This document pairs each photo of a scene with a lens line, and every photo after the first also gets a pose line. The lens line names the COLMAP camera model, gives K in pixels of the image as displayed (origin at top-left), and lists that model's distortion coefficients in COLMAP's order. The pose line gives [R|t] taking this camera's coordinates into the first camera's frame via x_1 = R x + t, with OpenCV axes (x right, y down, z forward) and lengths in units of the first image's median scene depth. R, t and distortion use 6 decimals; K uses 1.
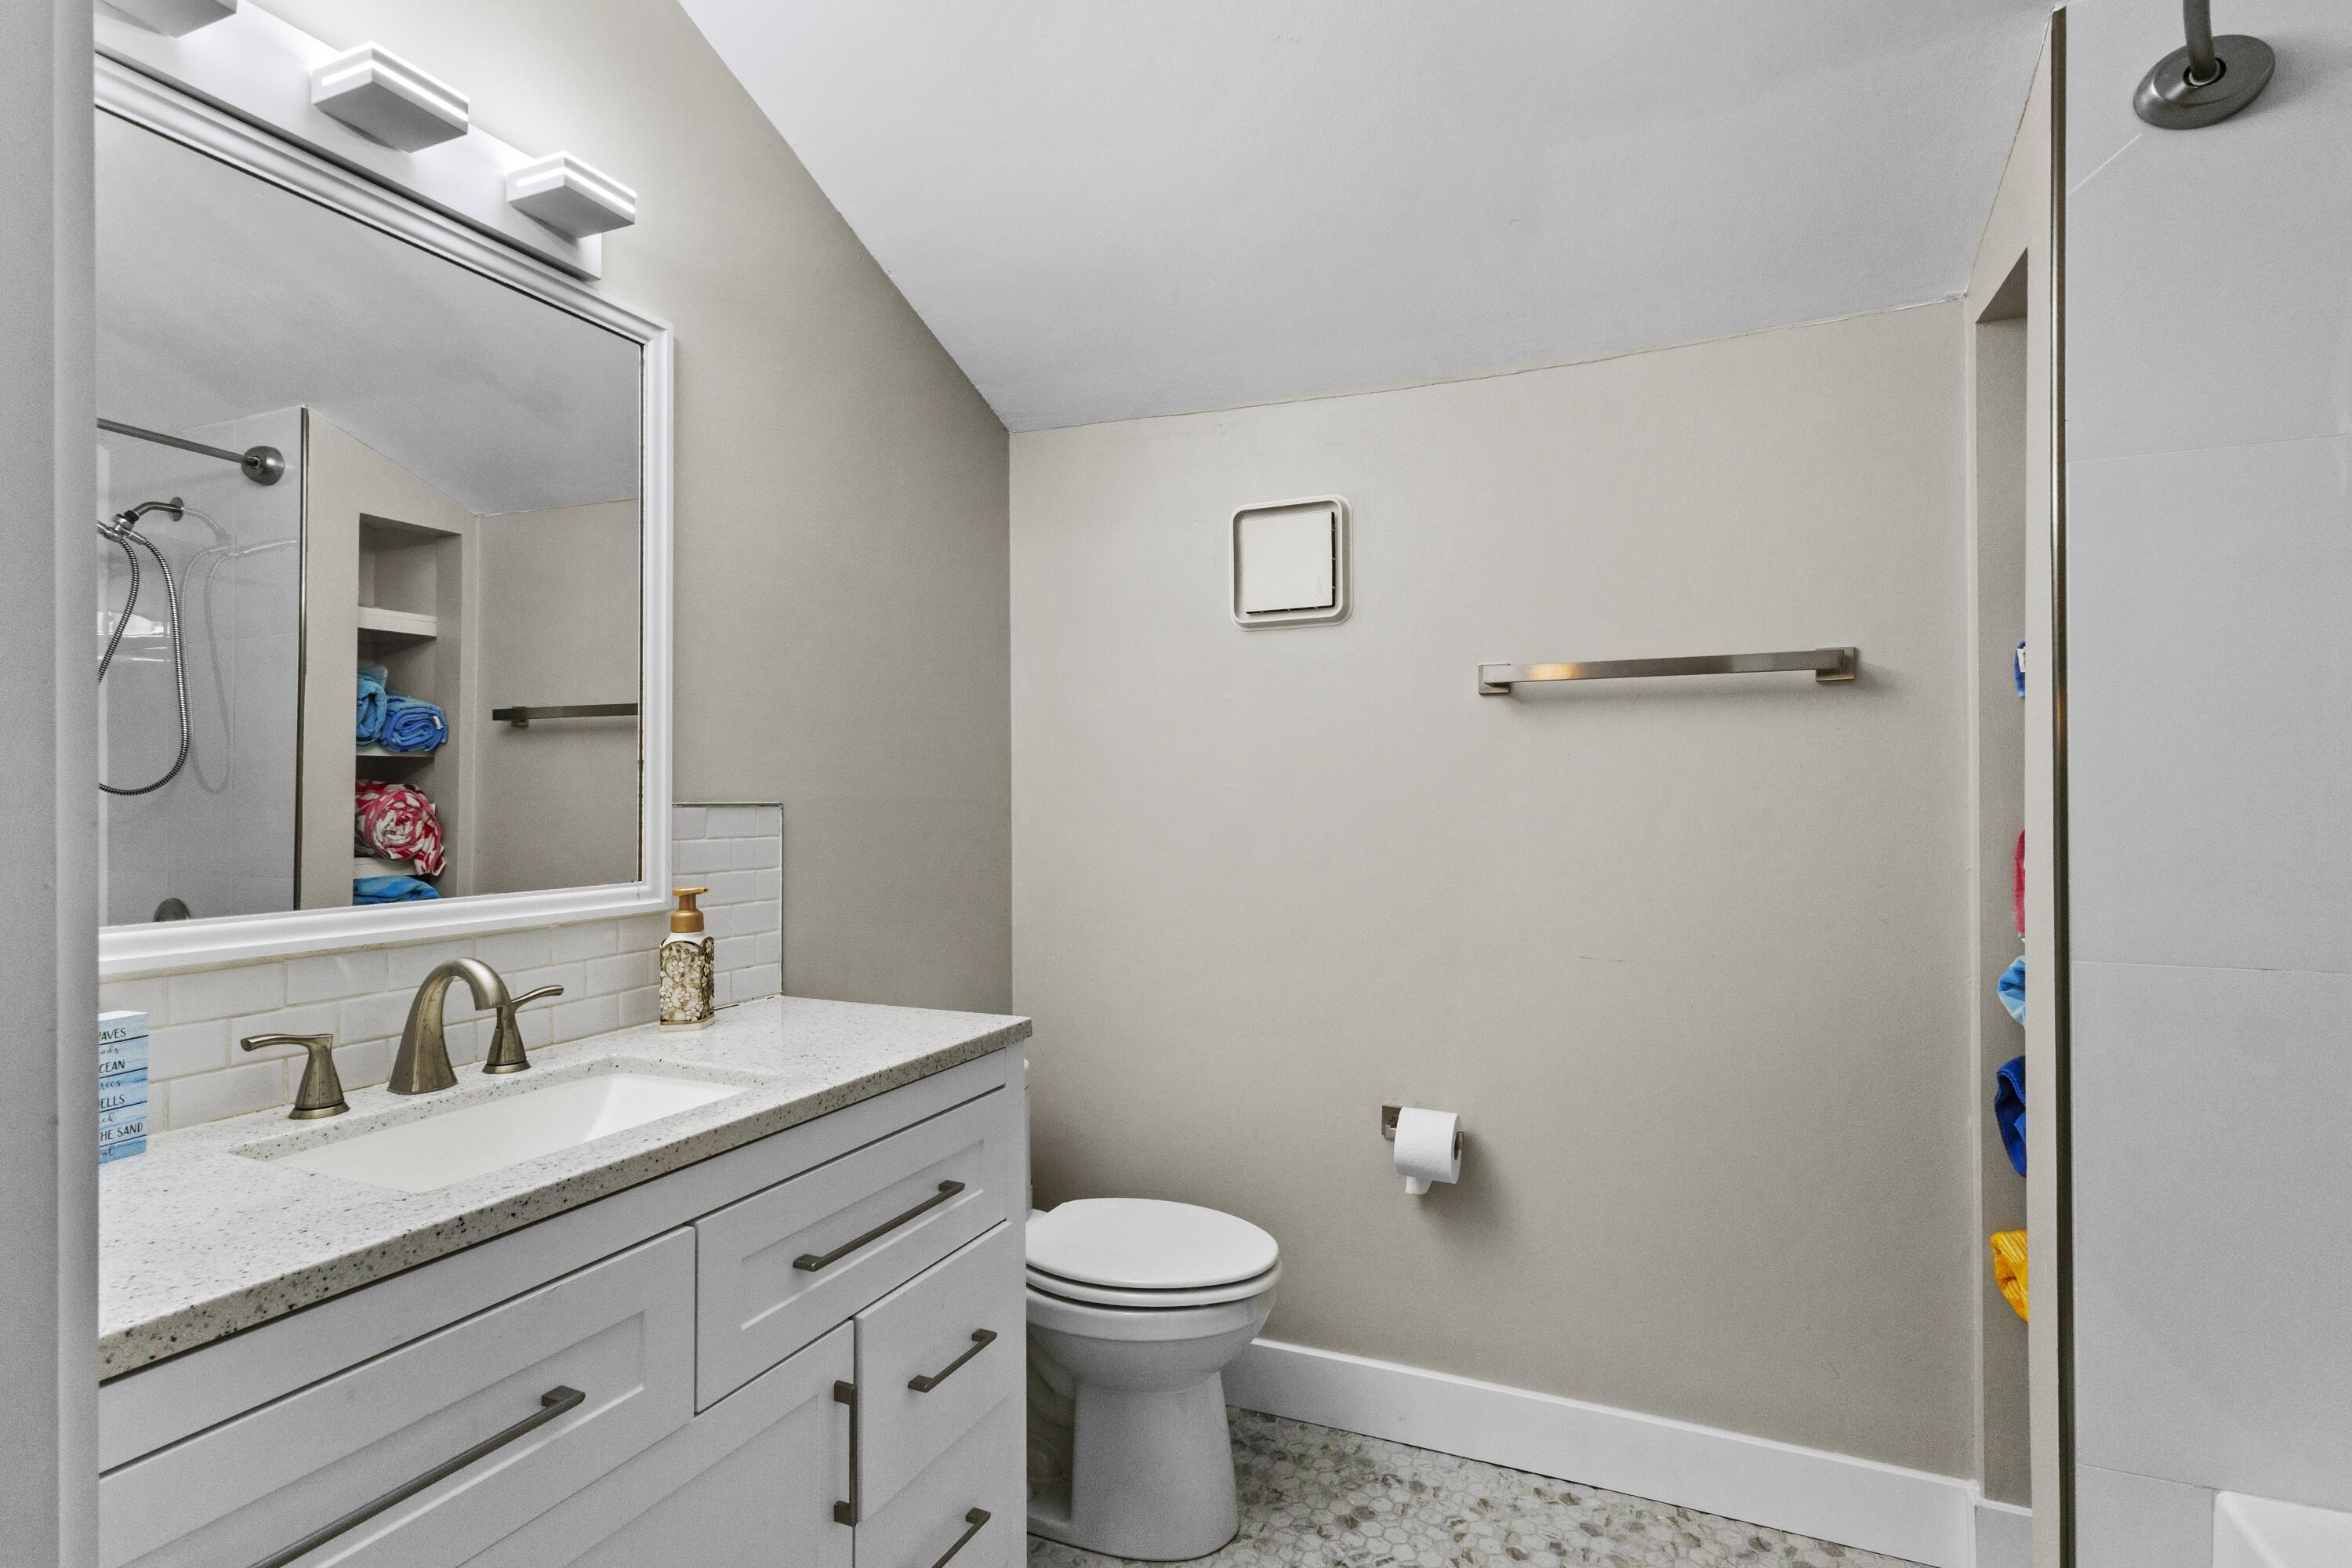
lens RADIAL K [[1120.3, 0, 1180.3], [0, 1120.3, 791.1], [0, 0, 1]] dist [0.005354, 0.001905]
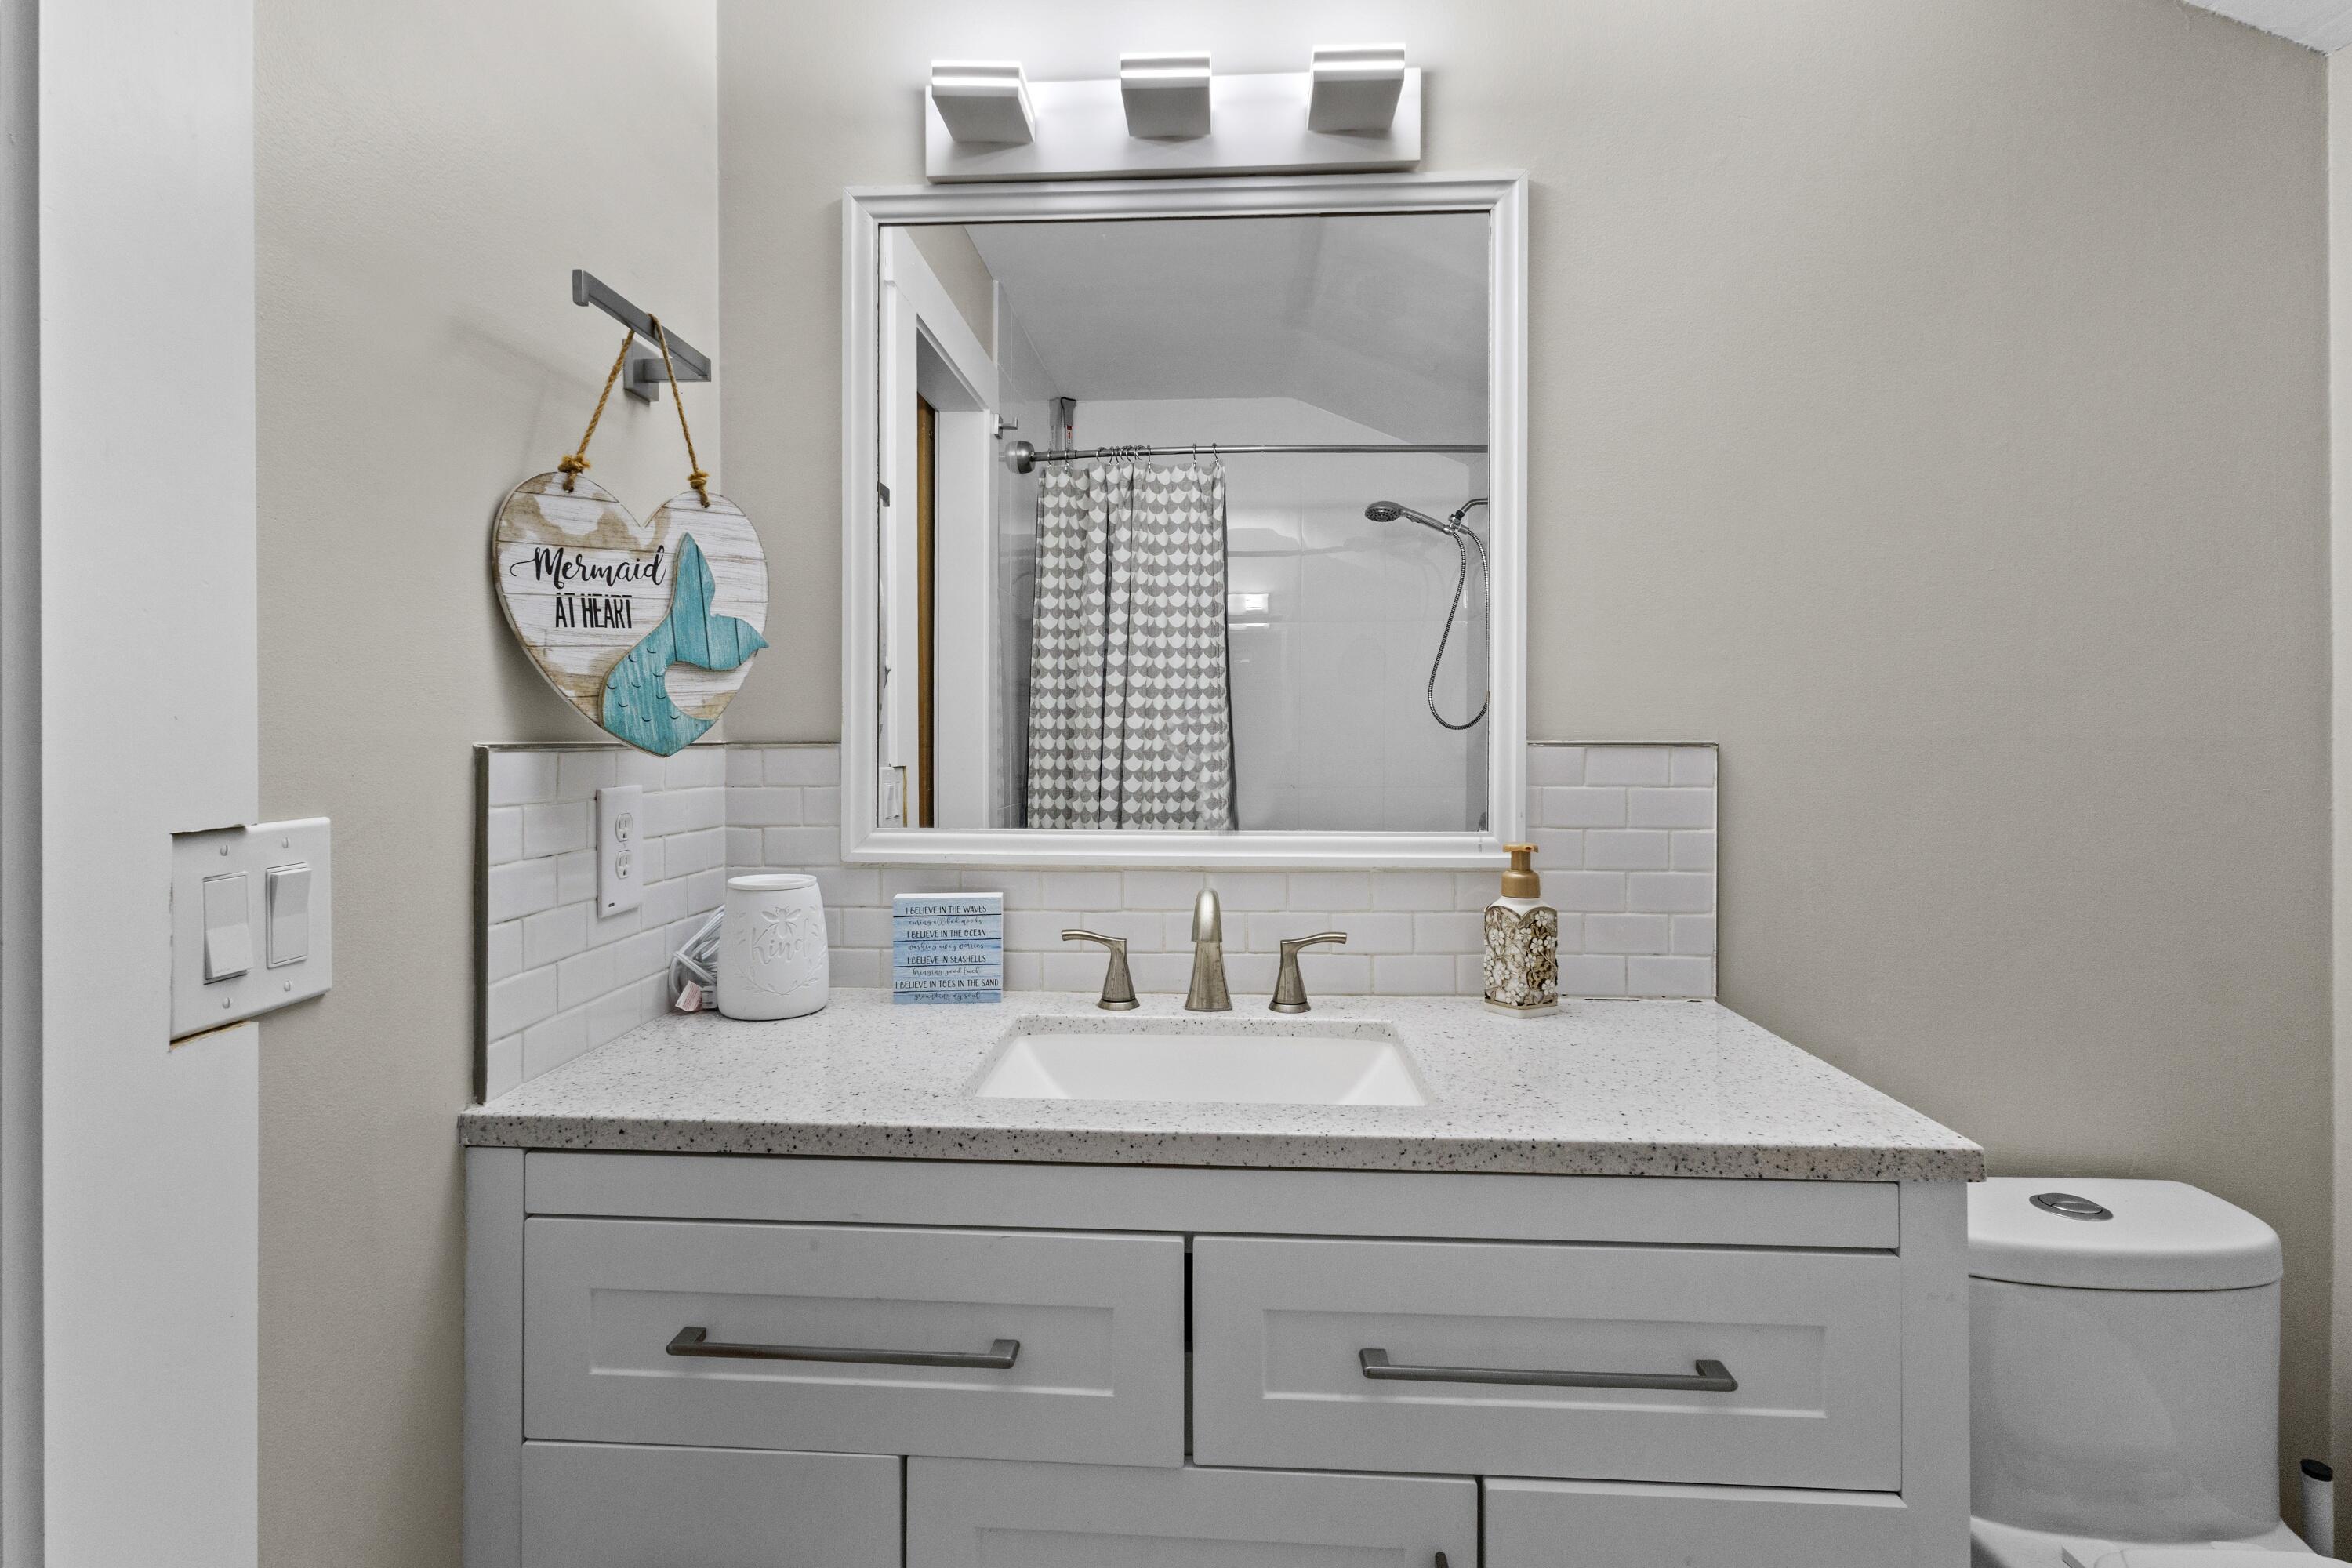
lens RADIAL K [[1047.7, 0, 1177.9], [0, 1047.7, 765.2], [0, 0, 1]] dist [-0.010417, -0.000689]
pose [[0.351543, 0.013125, -0.936080, 0.234825], [0.004825, 0.999863, 0.015831, 0.017751], [0.936159, -0.010082, 0.351431, 0.593389]]
